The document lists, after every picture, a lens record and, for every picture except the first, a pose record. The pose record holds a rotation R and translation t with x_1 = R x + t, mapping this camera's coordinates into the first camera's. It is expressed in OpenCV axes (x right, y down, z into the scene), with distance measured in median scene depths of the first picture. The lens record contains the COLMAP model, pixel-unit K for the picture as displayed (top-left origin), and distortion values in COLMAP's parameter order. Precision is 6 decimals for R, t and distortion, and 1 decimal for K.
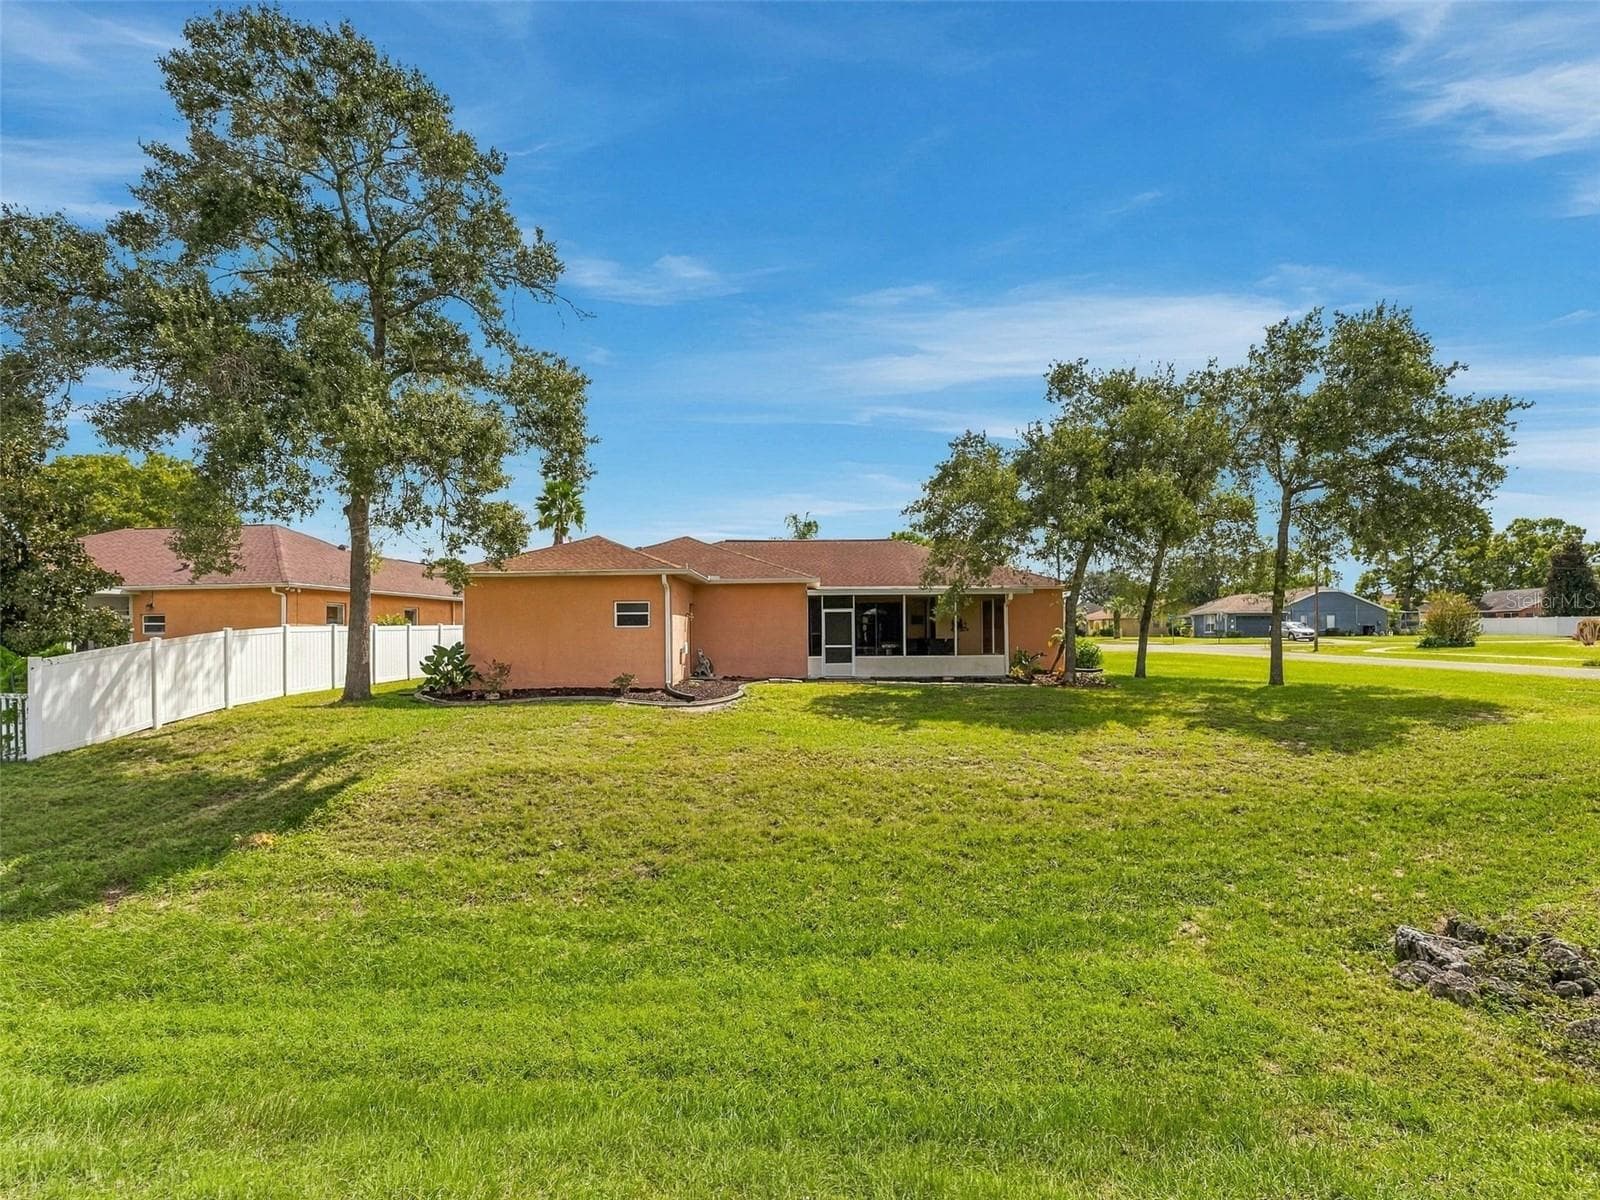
lens RADIAL K [[725.5, 0, 796.2], [0, 725.5, 607.8], [0, 0, 1]] dist [0.001638, -0.000419]
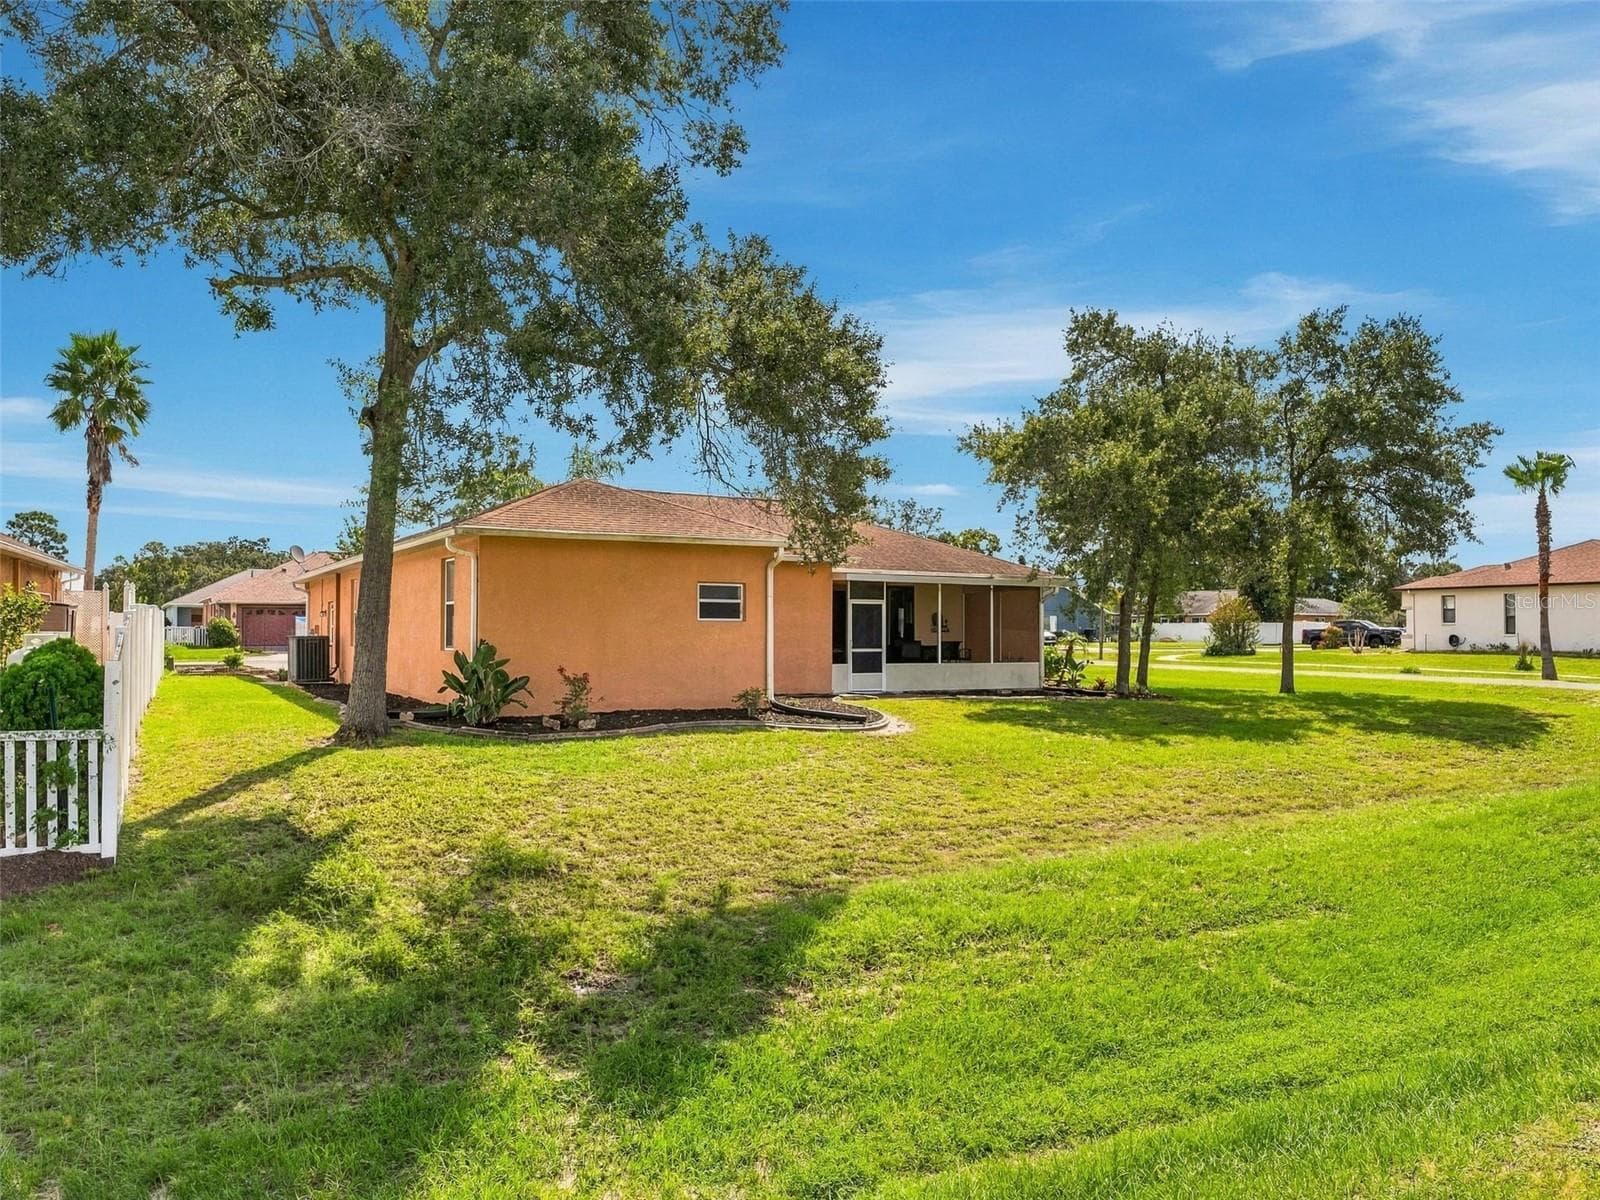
lens RADIAL K [[1184.5, 0, 798.4], [0, 1184.5, 607.0], [0, 0, 1]] dist [0.004886, -0.005403]
pose [[0.865986, 0.022453, 0.499564, -0.678005], [-0.028872, 0.999570, 0.005123, 0.005239], [-0.499234, -0.018859, 0.866262, -0.008804]]
